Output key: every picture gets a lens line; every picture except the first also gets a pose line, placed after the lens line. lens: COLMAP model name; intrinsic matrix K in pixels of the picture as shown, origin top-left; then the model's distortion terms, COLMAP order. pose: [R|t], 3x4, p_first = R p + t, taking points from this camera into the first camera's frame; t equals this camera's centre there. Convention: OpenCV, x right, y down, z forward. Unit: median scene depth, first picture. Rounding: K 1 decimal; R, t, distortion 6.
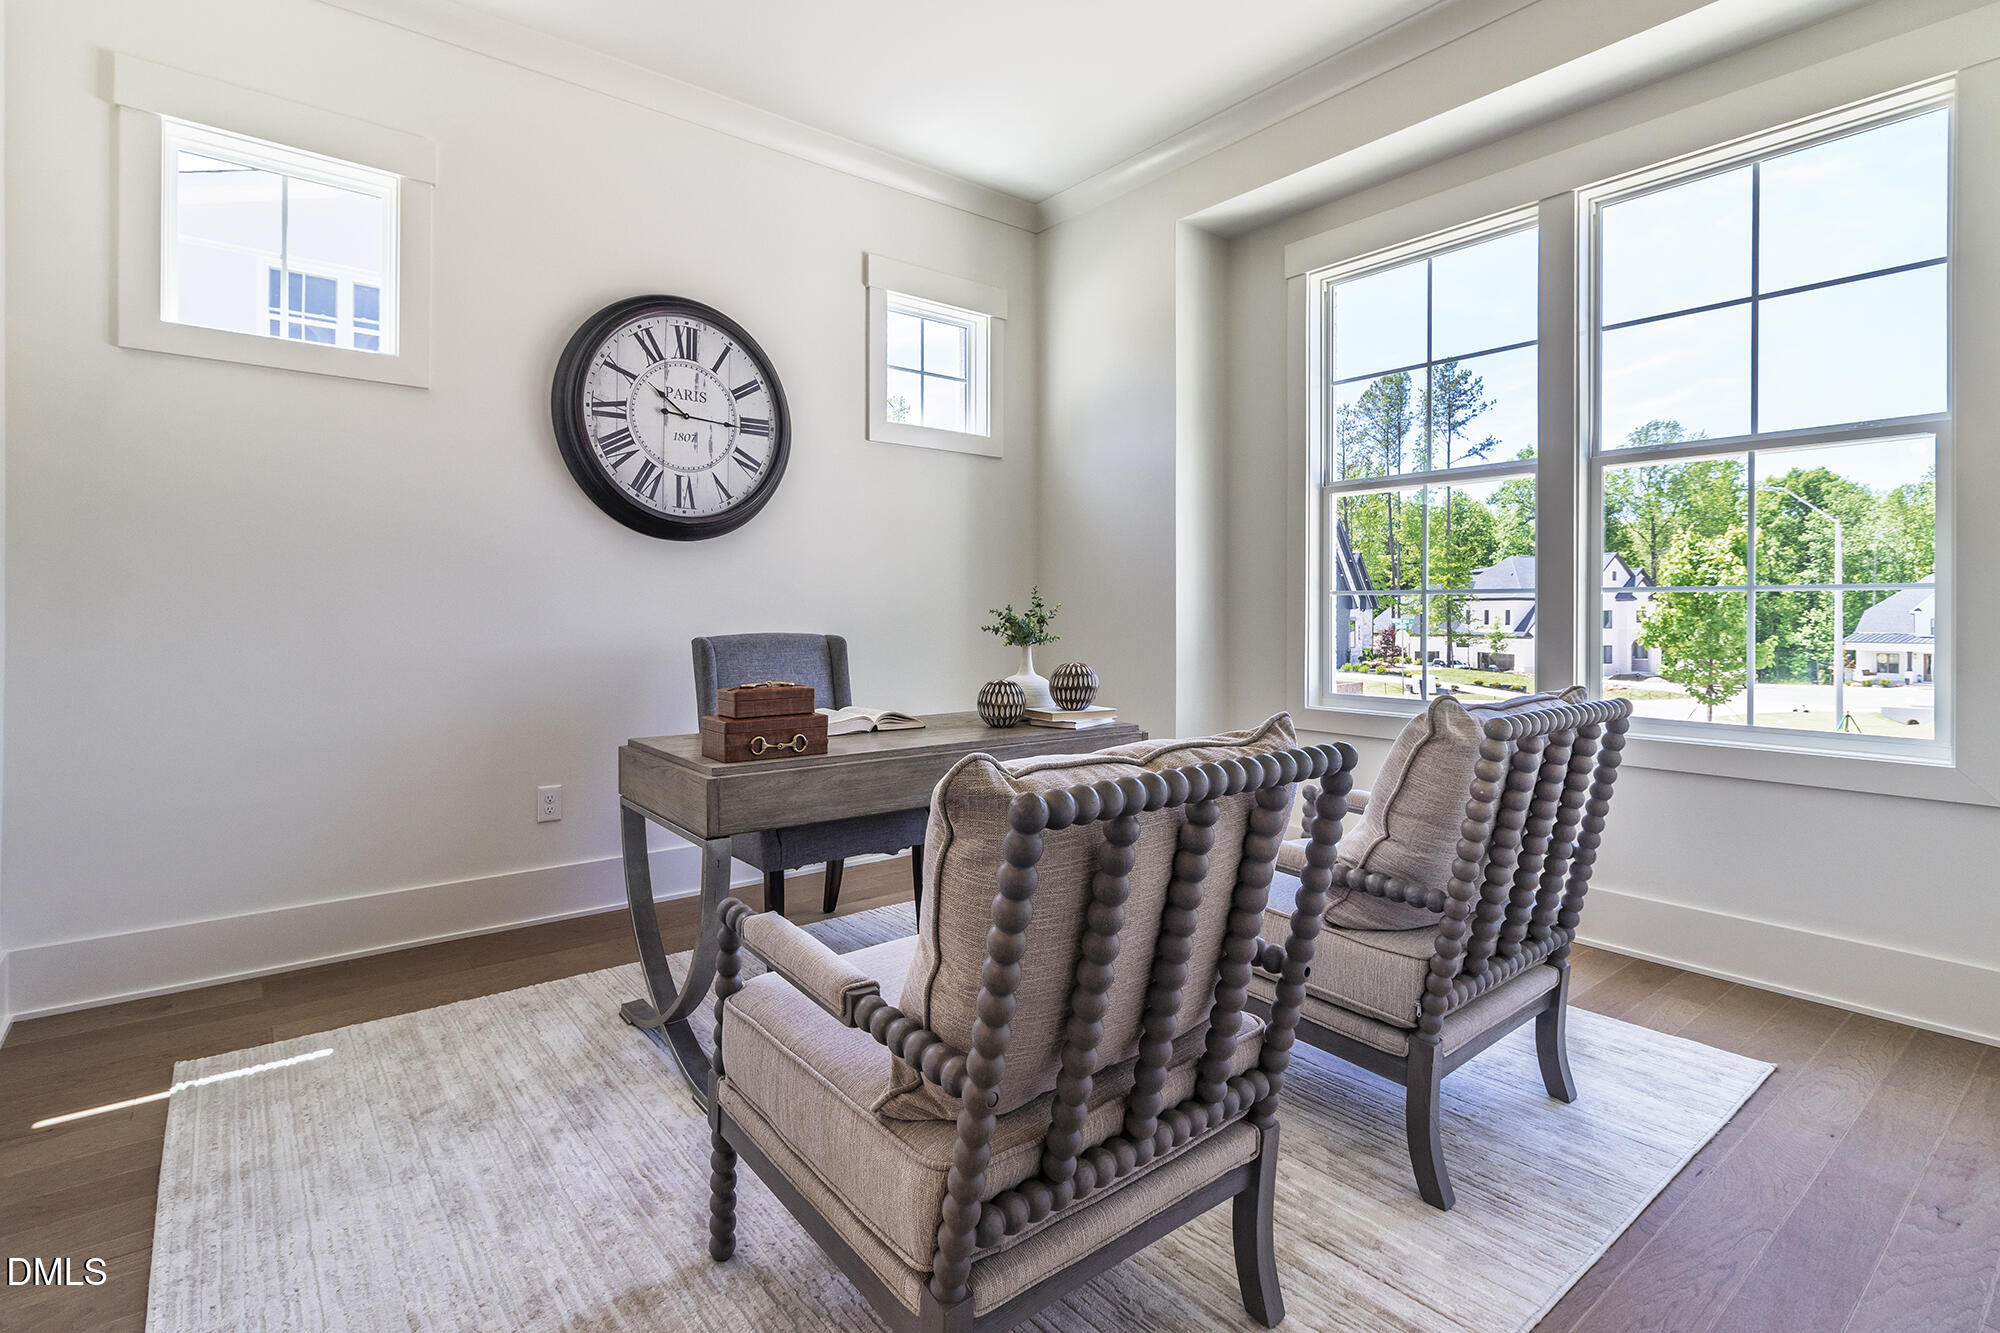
lens RADIAL K [[947.3, 0, 987.6], [0, 947.3, 613.4], [0, 0, 1]] dist [-0.004449, -0.000726]
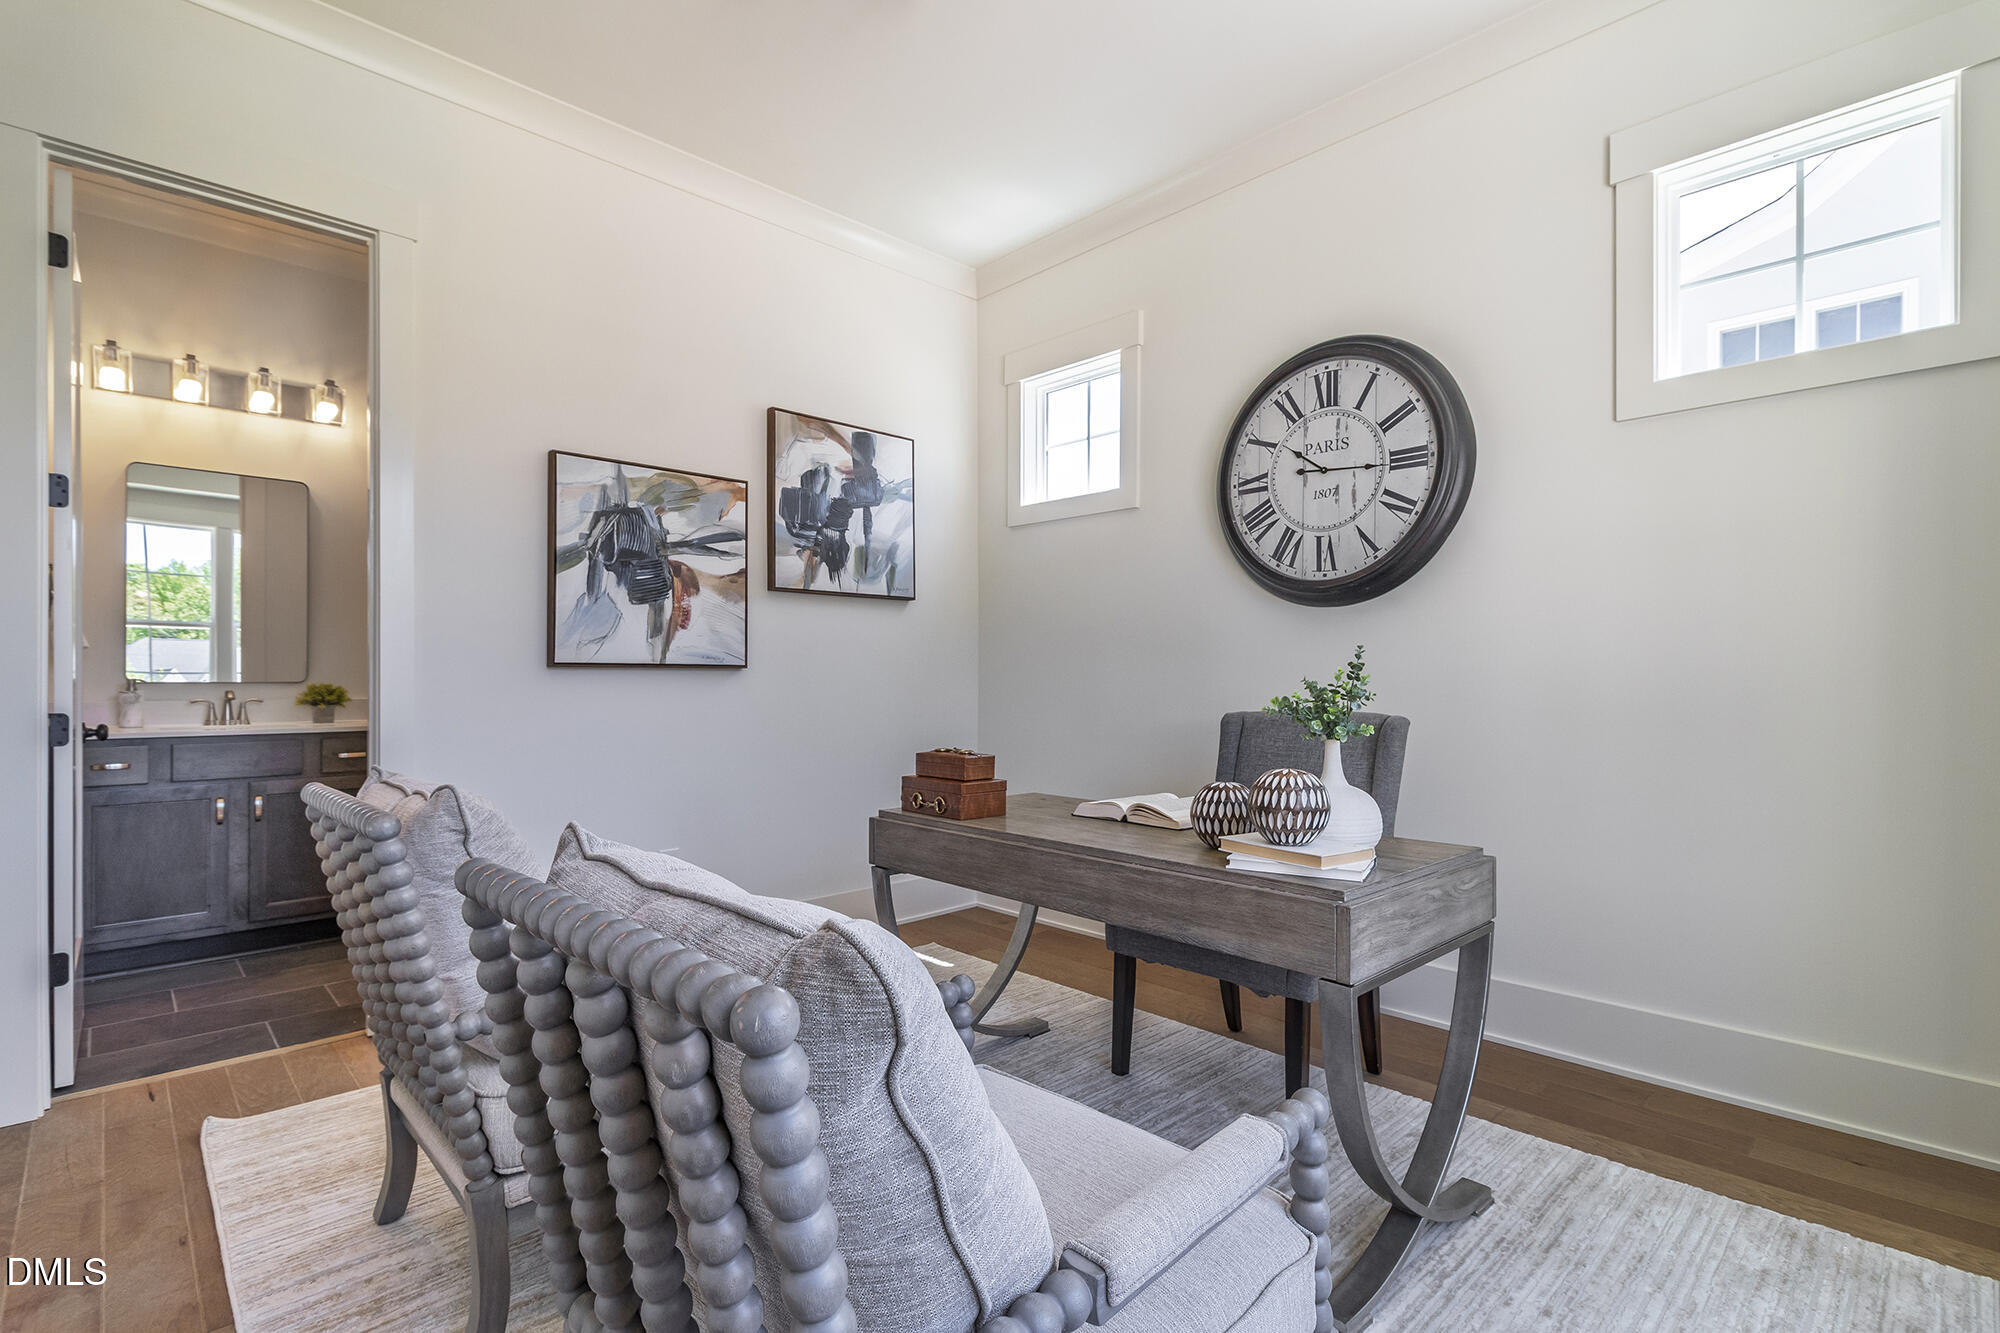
lens RADIAL K [[947.3, 0, 999.4], [0, 947.3, 672.5], [0, 0, 1]] dist [-0.004449, -0.000726]
pose [[0.077911, -0.008036, -0.996928, 0.565462], [-0.005540, 0.999949, -0.008494, -0.004226], [0.996945, 0.006185, 0.077862, 0.621609]]
